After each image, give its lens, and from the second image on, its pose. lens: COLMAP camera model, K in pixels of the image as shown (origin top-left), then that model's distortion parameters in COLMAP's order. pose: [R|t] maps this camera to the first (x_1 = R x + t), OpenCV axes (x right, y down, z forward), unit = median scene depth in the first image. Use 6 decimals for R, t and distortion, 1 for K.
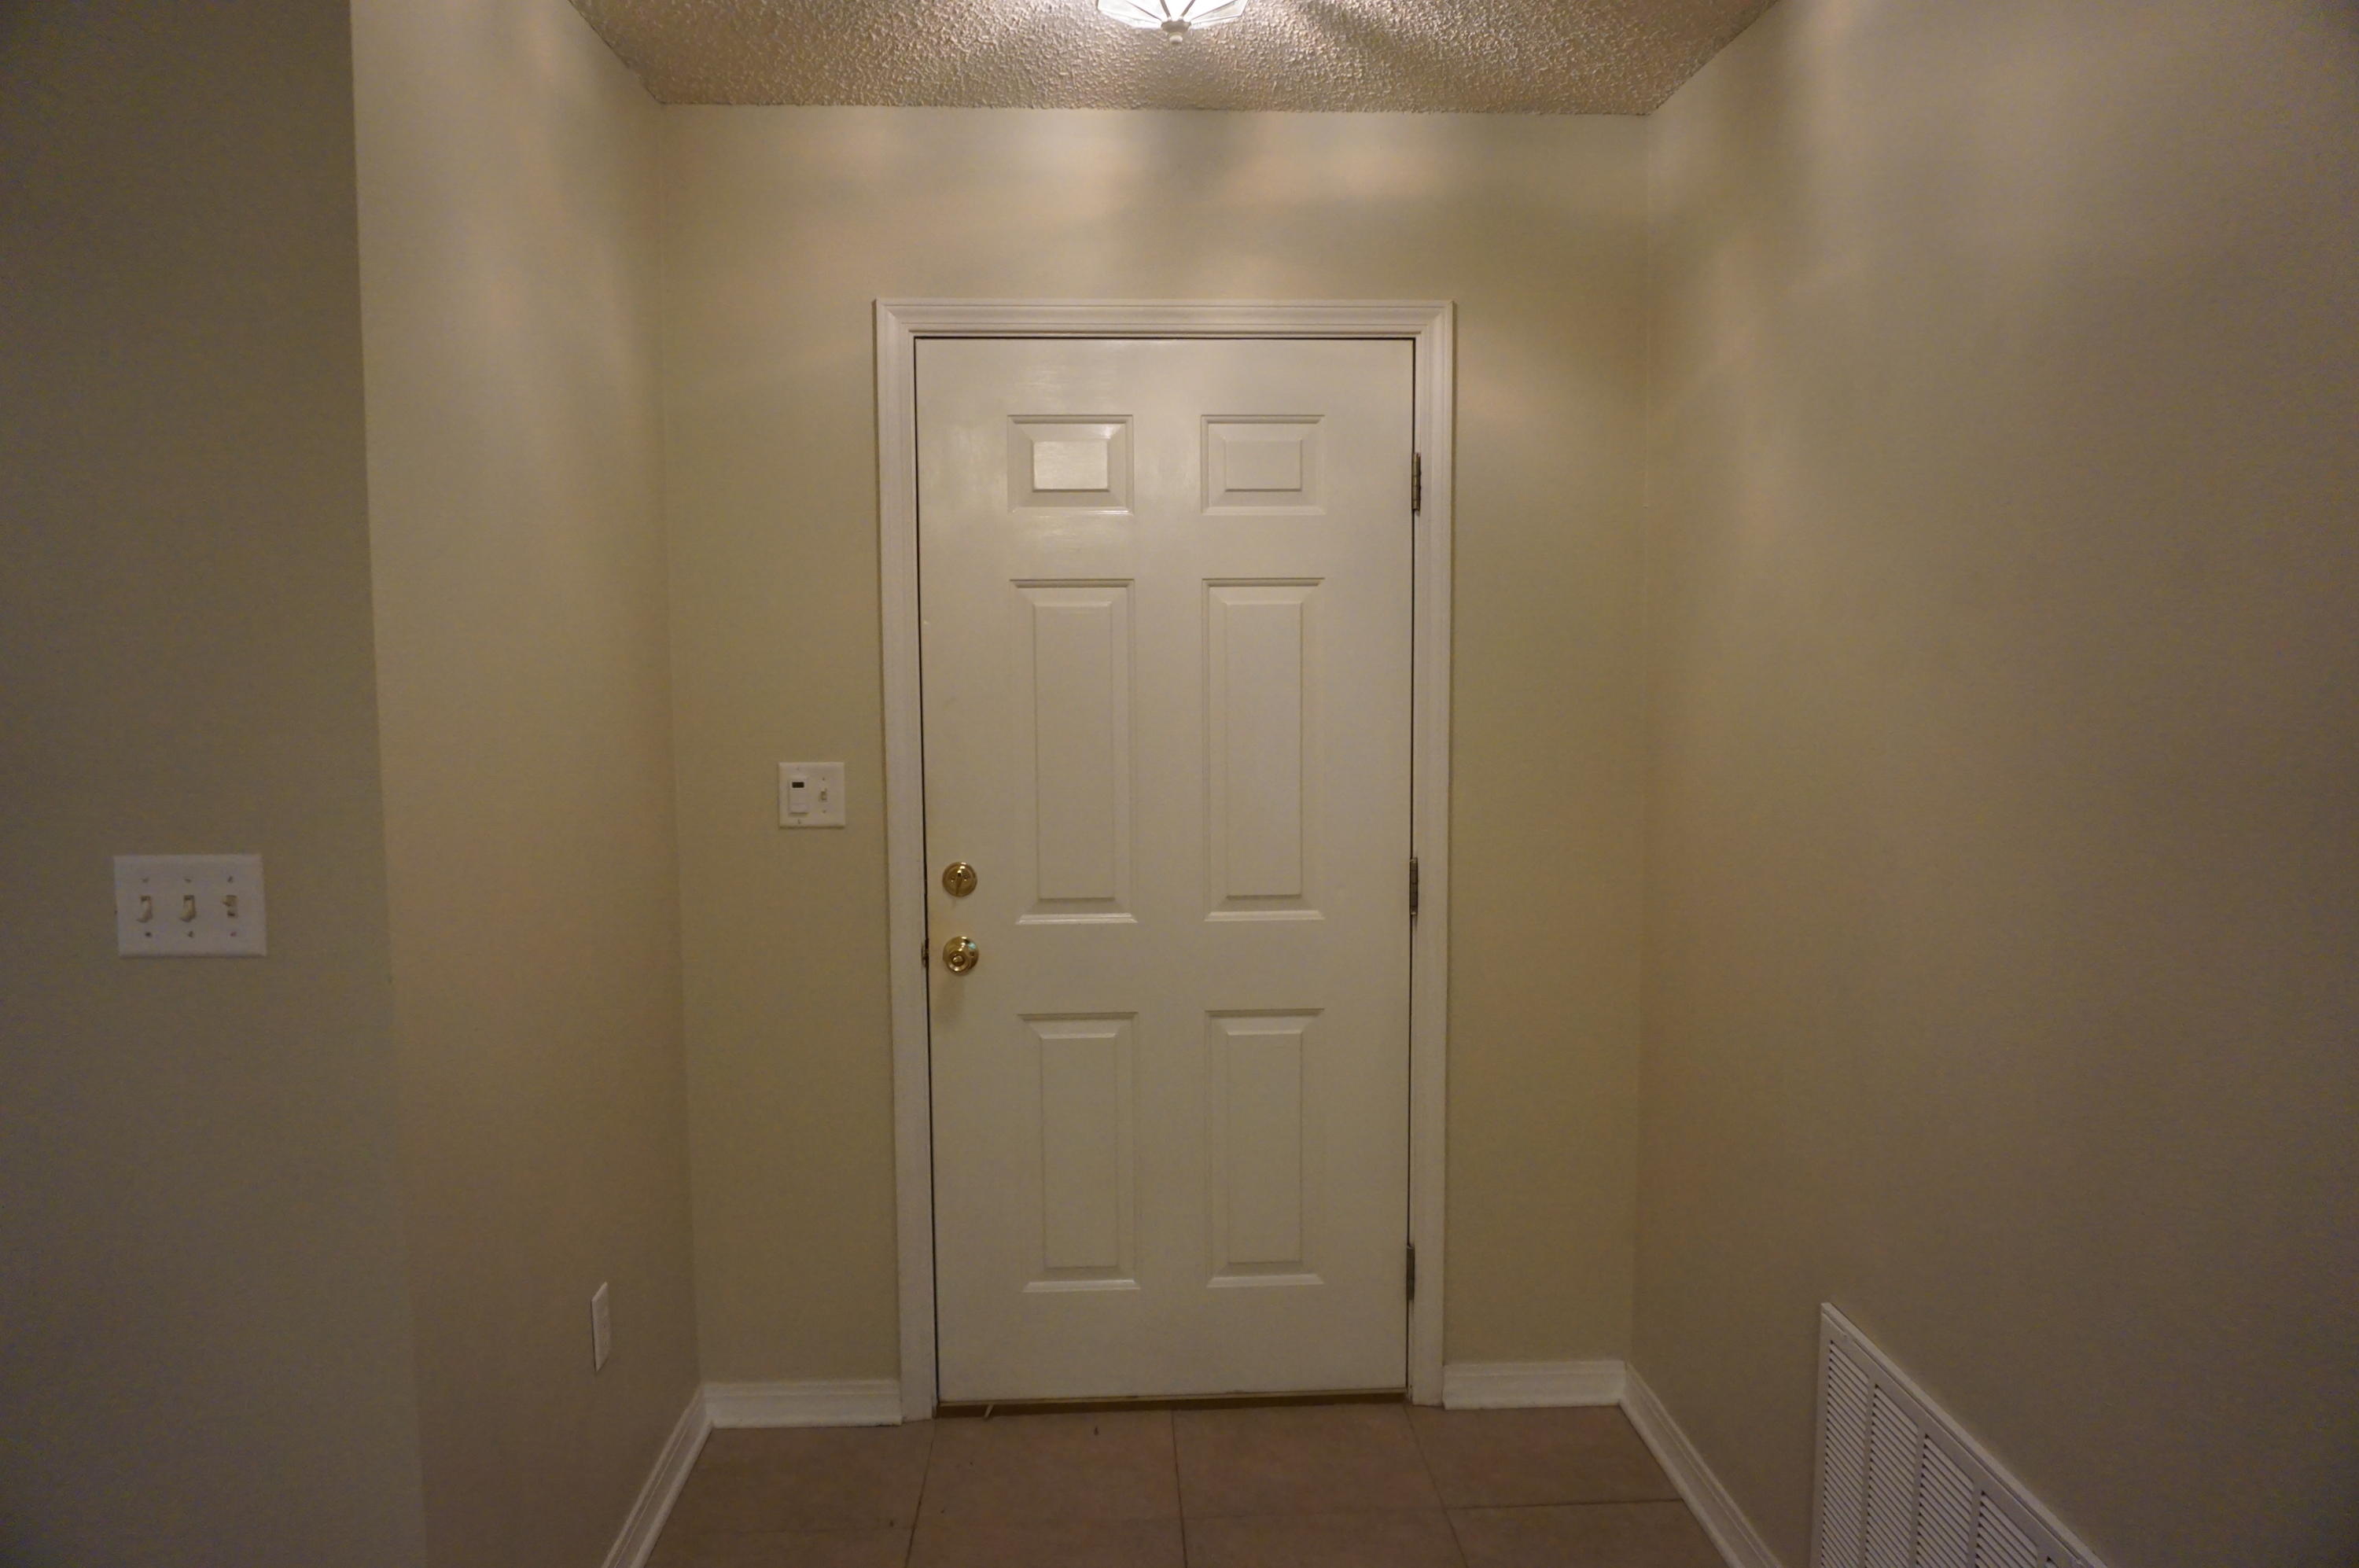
lens RADIAL K [[1573.9, 0, 1174.1], [0, 1573.9, 779.3], [0, 0, 1]] dist [-0.050579, 0.026226]
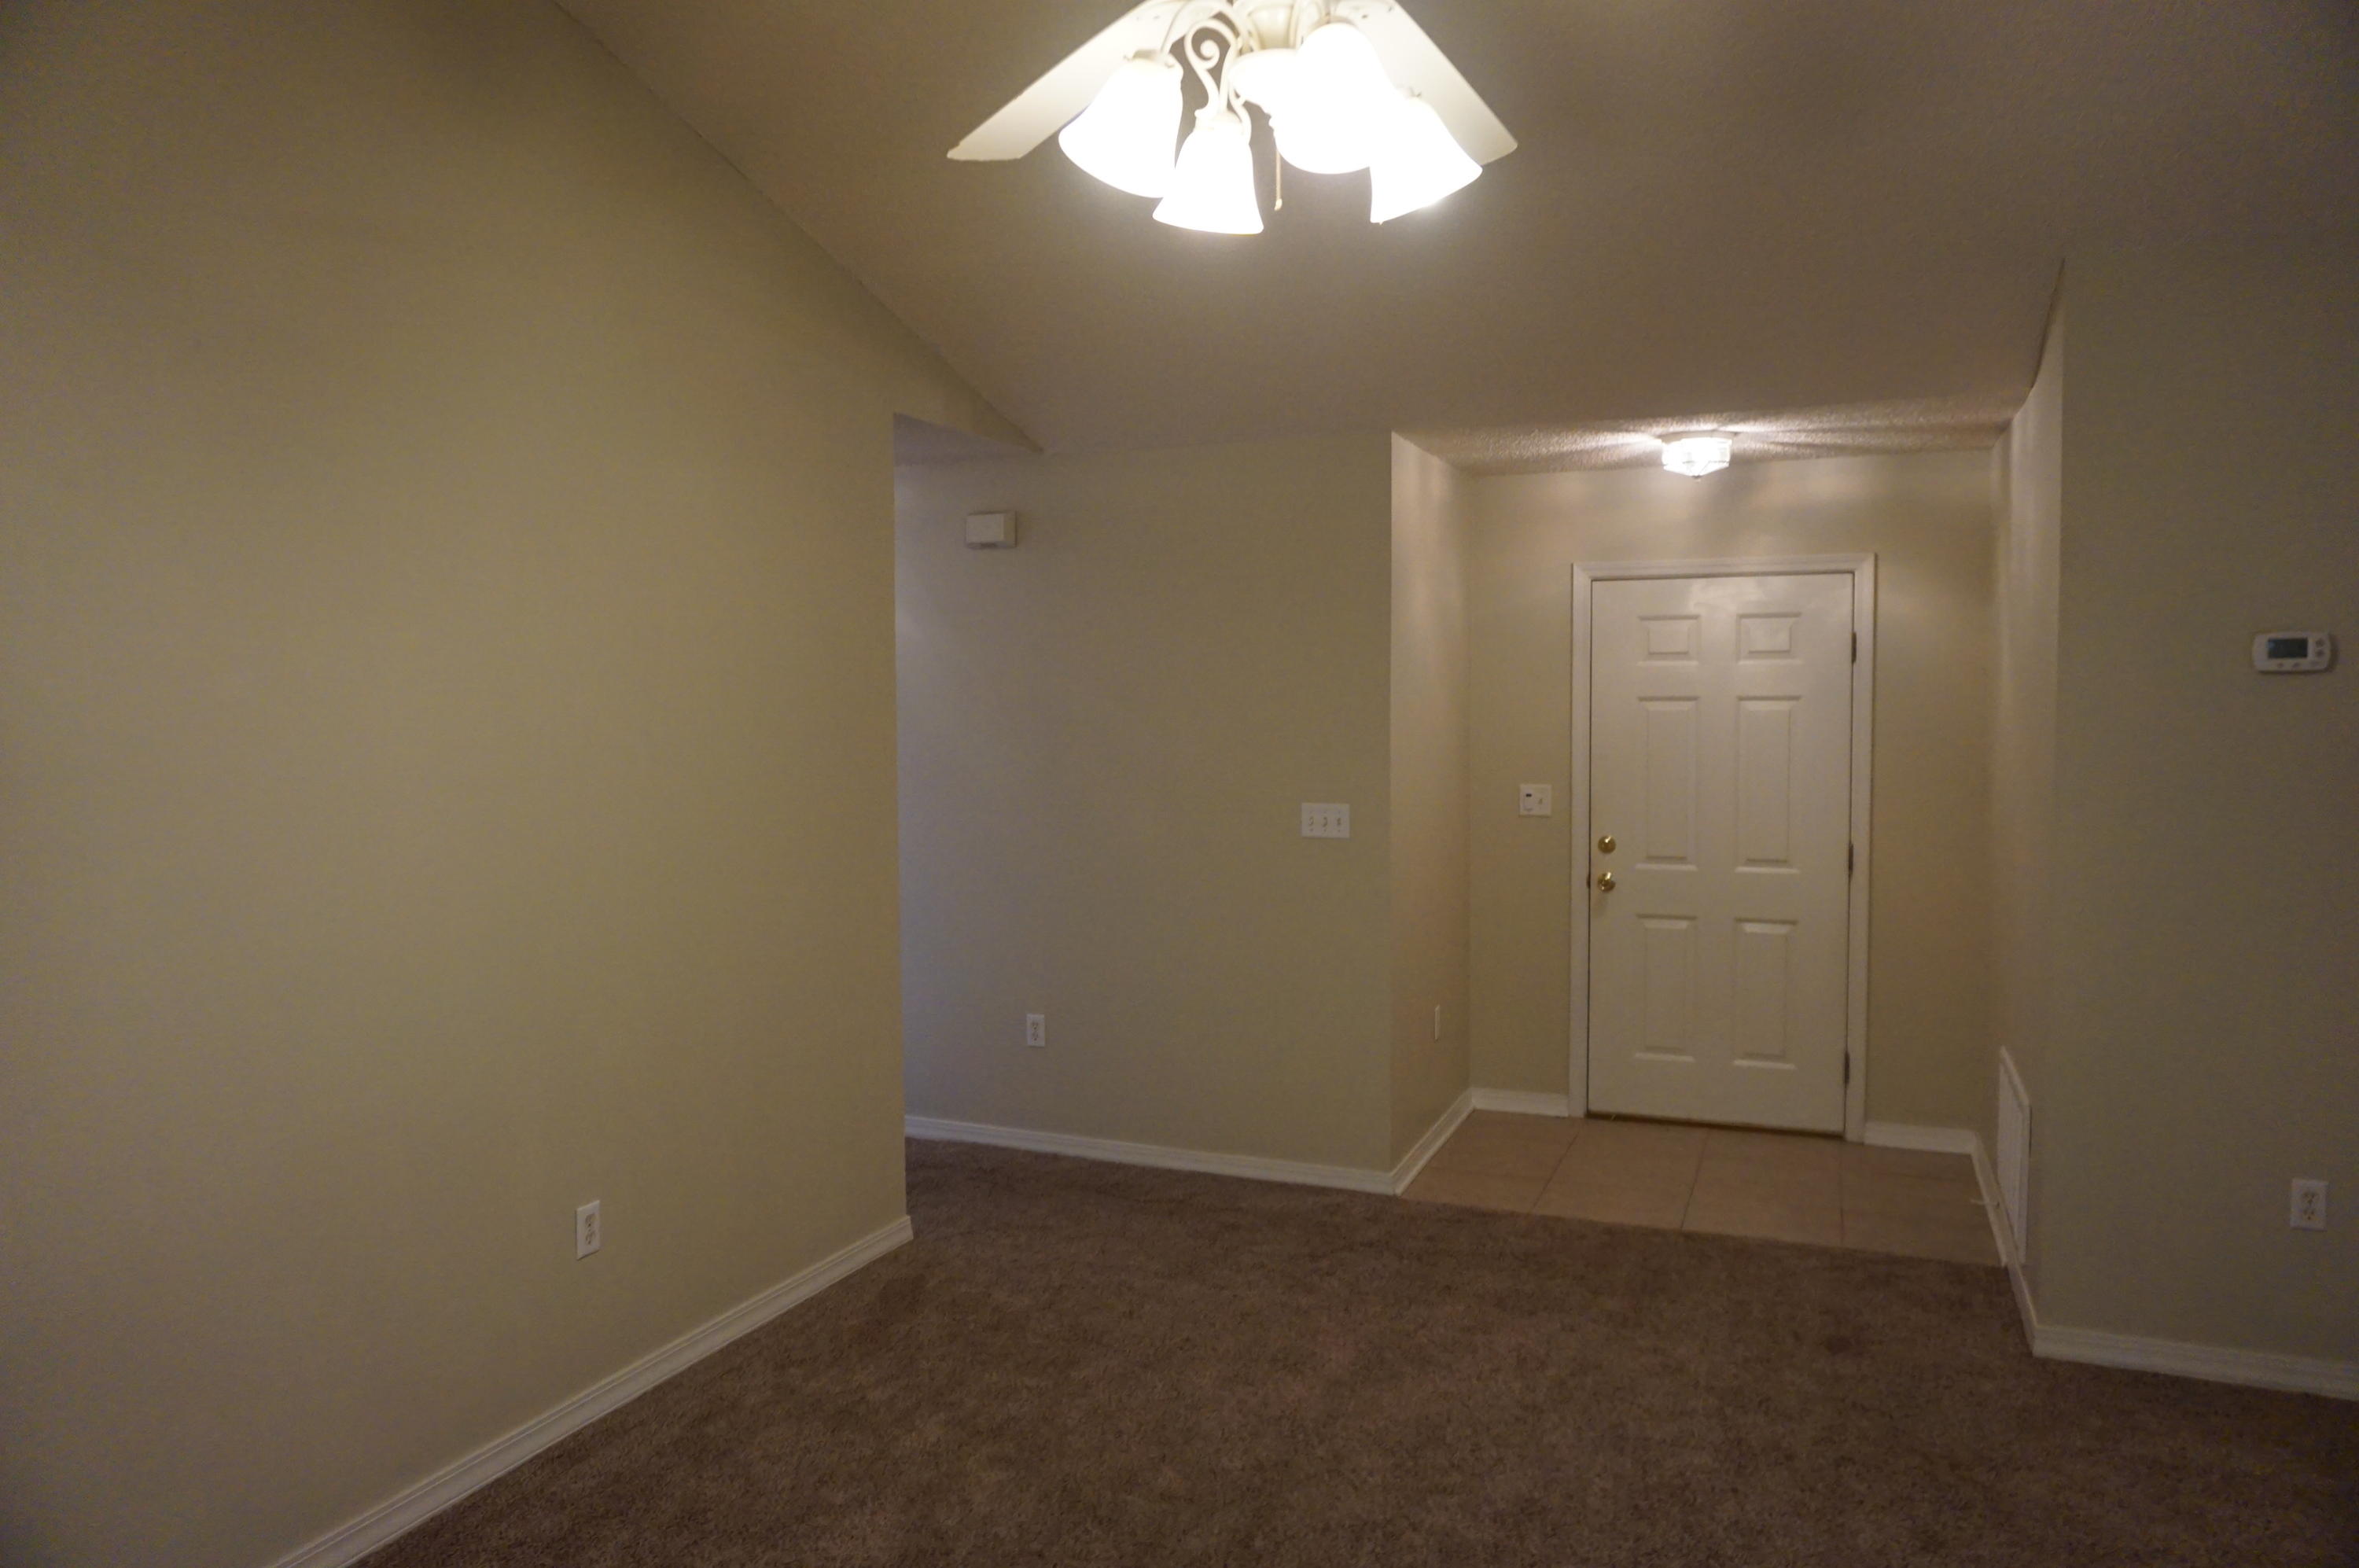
lens RADIAL K [[1573.9, 0, 1174.1], [0, 1573.9, 779.3], [0, 0, 1]] dist [-0.050579, 0.026226]
pose [[0.902760, 0.023307, -0.429514, 0.225149], [-0.037823, 0.998964, -0.025290, 0.051792], [0.428479, 0.039076, 0.902706, -1.061379]]
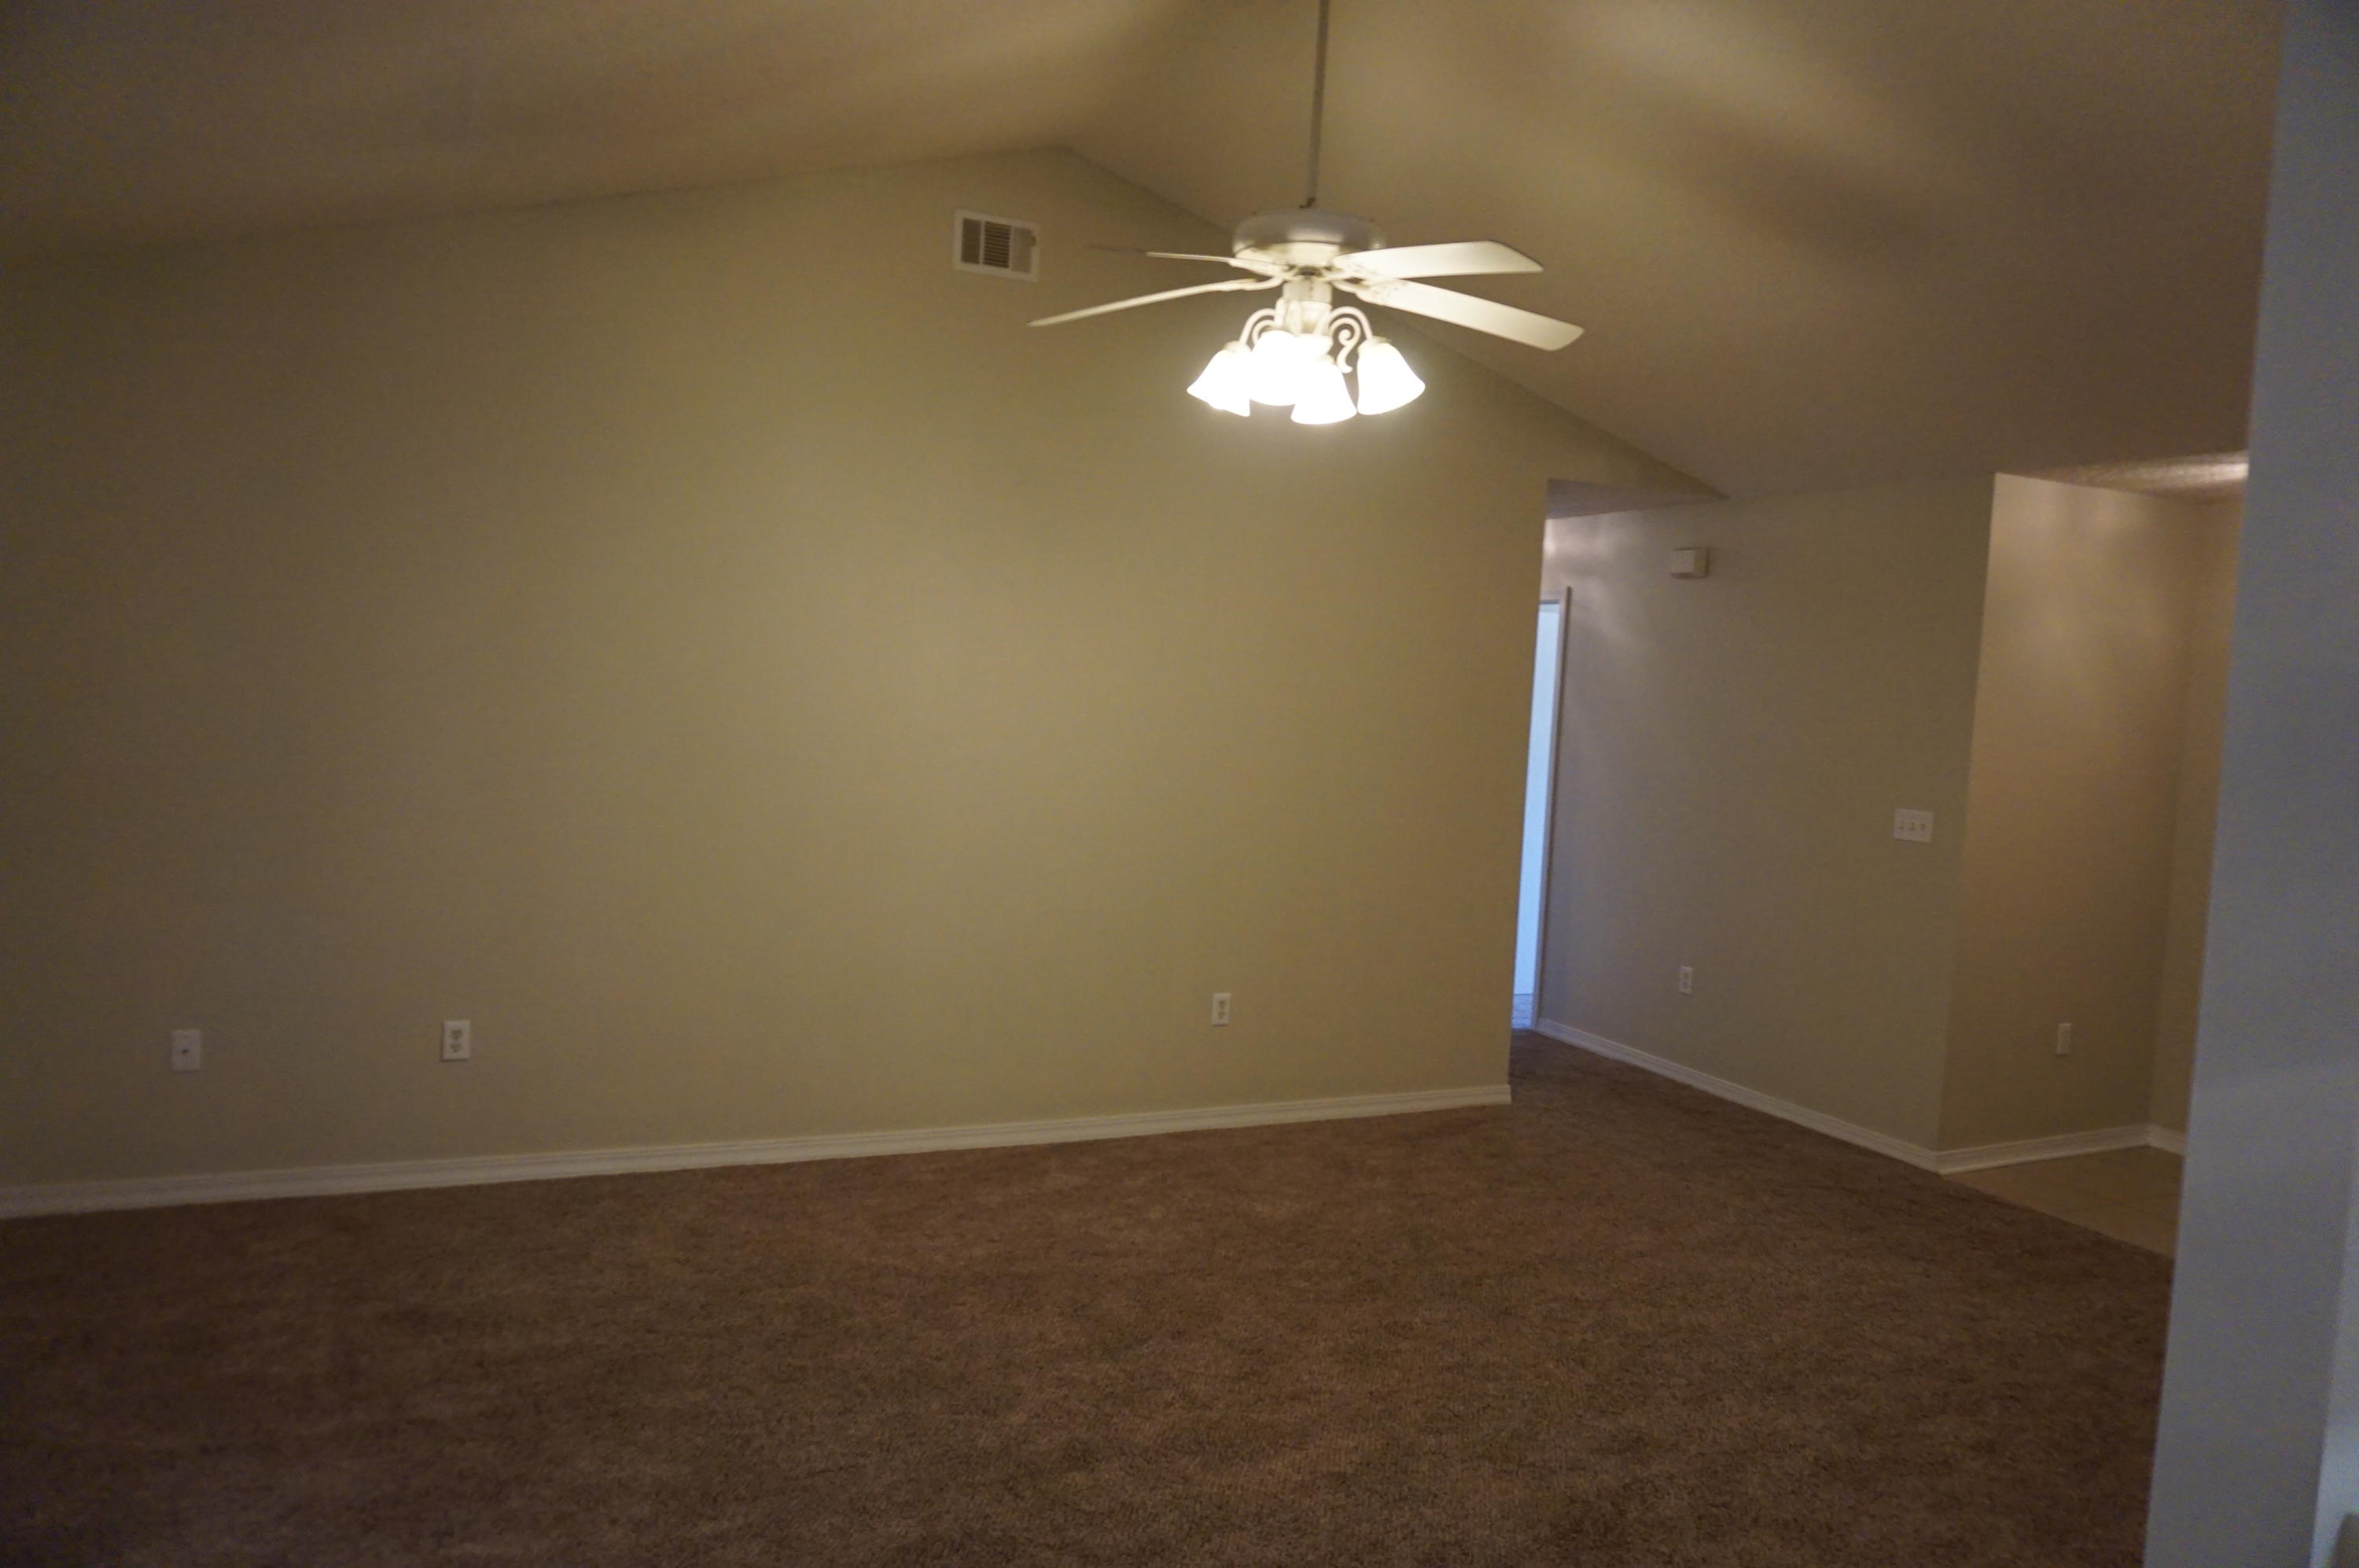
lens RADIAL K [[1573.9, 0, 1174.1], [0, 1573.9, 779.3], [0, 0, 1]] dist [-0.050579, 0.026226]
pose [[0.376255, 0.082955, -0.922795, 1.047007], [-0.130965, 0.990745, 0.035664, 0.041343], [0.917213, 0.107435, 0.383637, -0.987630]]
